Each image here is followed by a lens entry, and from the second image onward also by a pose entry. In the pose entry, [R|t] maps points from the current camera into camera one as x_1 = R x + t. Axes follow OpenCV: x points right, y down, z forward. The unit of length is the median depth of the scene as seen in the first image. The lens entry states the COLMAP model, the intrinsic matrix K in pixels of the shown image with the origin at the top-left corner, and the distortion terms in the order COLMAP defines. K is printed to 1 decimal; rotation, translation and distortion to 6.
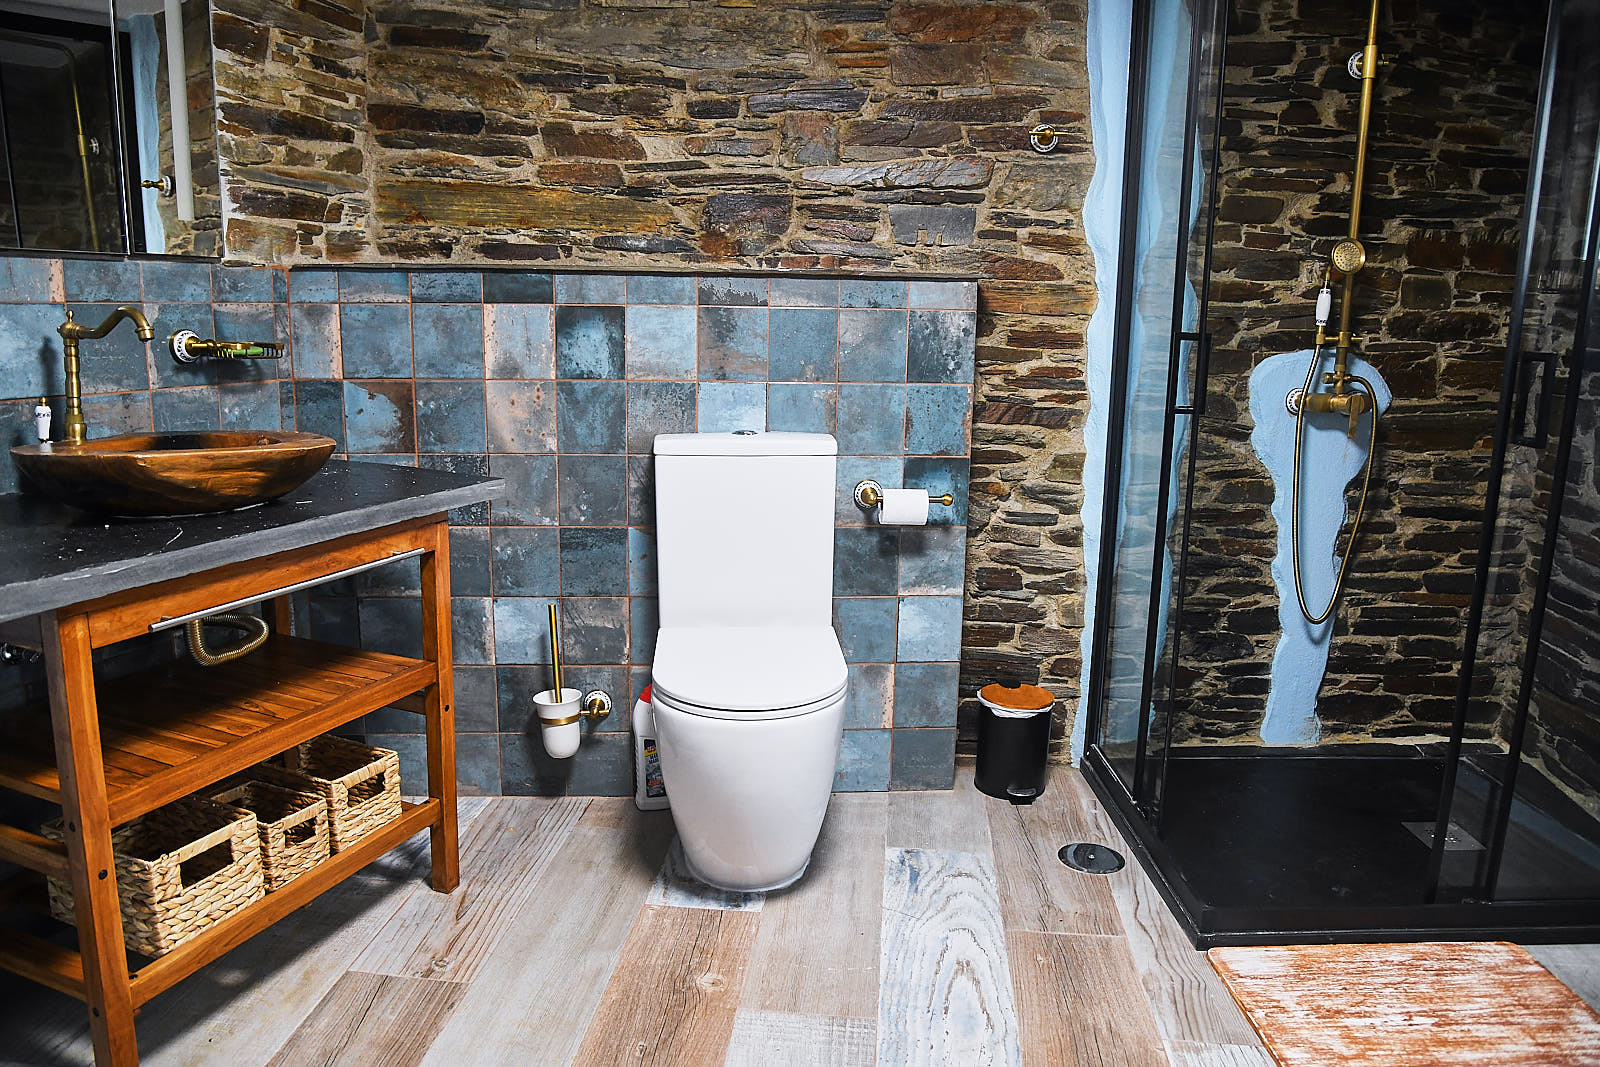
lens RADIAL K [[1113.0, 0, 800.0], [0, 1113.0, 533.5], [0, 0, 1]] dist [-0.112734, 0.069603]
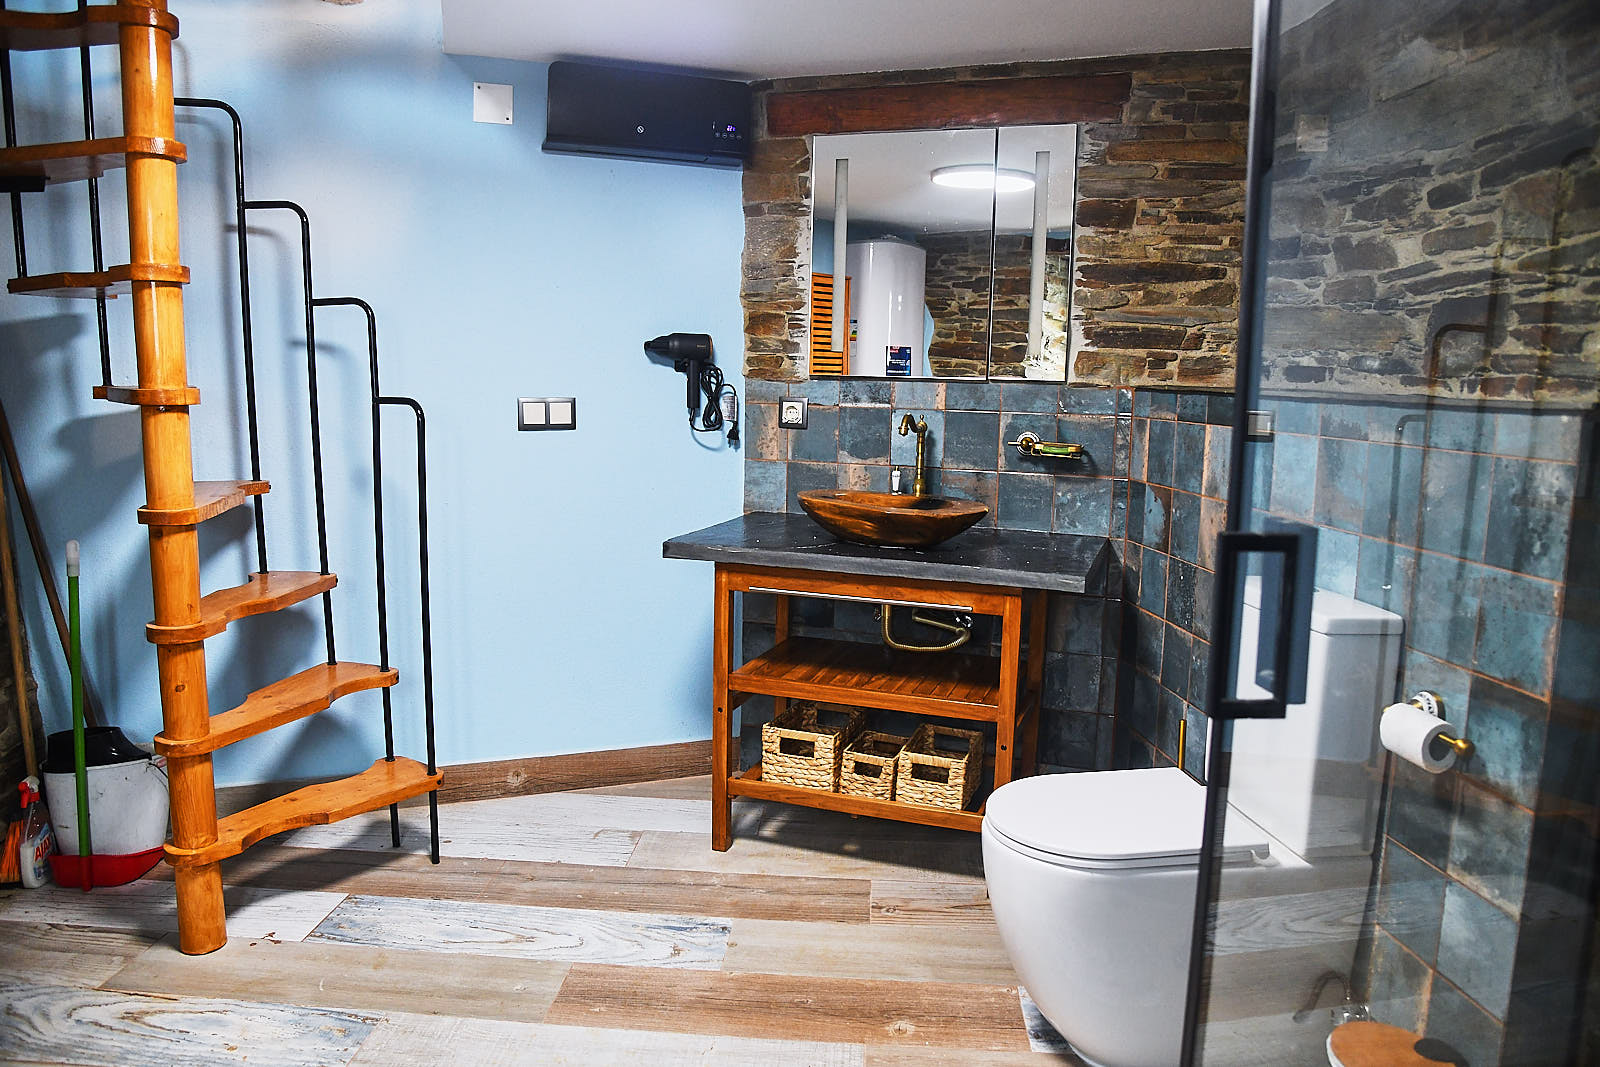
lens RADIAL K [[1113.0, 0, 800.0], [0, 1113.0, 533.5], [0, 0, 1]] dist [-0.112734, 0.069603]
pose [[0.026099, 0.125636, -0.991733, 0.769891], [-0.220194, 0.968428, 0.116888, -0.147416], [0.975107, 0.215323, 0.052940, 0.597377]]
